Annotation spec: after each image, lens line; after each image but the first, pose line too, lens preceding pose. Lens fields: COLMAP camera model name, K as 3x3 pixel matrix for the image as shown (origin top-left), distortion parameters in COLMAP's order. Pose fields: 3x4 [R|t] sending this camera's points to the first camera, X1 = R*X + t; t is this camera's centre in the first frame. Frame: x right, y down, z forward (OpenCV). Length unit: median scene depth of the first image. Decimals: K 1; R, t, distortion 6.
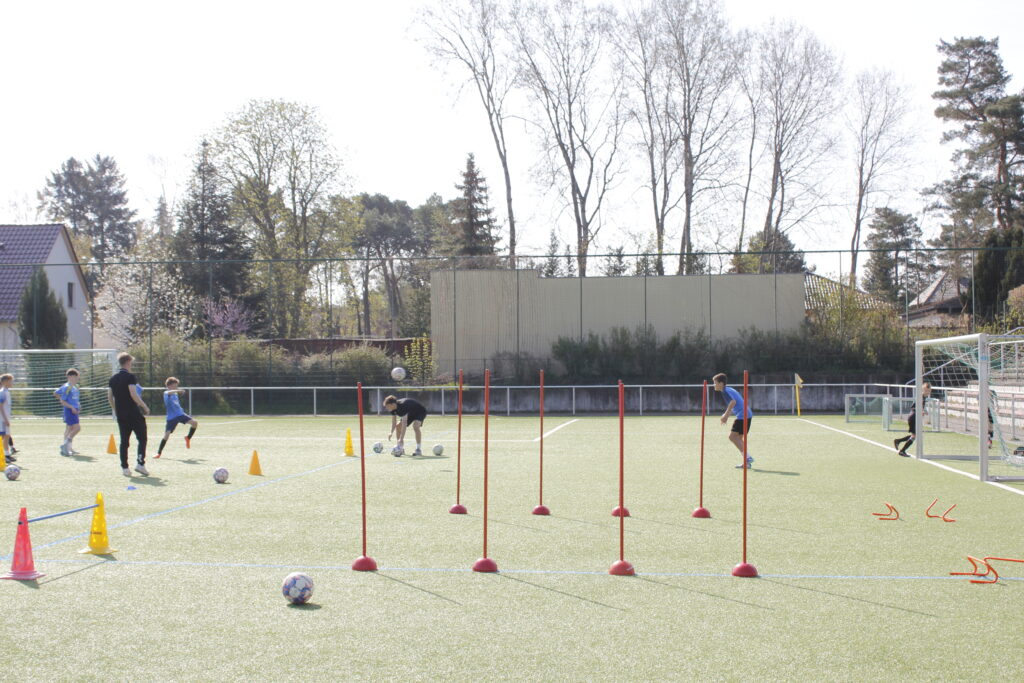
lens RADIAL K [[1395.3, 0, 512.0], [0, 1395.3, 341.5], [0, 0, 1]] dist [-0.009360, -0.007941]
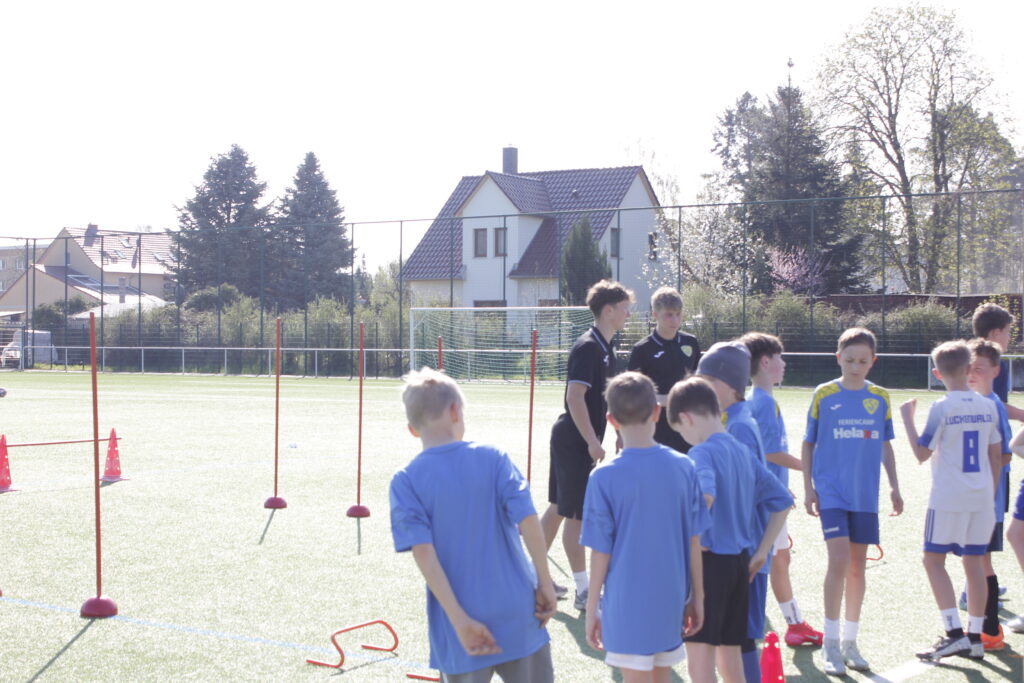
lens RADIAL K [[1636.0, 0, 512.0], [0, 1636.0, 341.5], [0, 0, 1]] dist [-0.010479, -0.023426]
pose [[0.880454, 0.010941, -0.474005, 0.116513], [0.000295, 0.999721, 0.023623, 0.002587], [0.474132, -0.020939, 0.880205, 0.058154]]
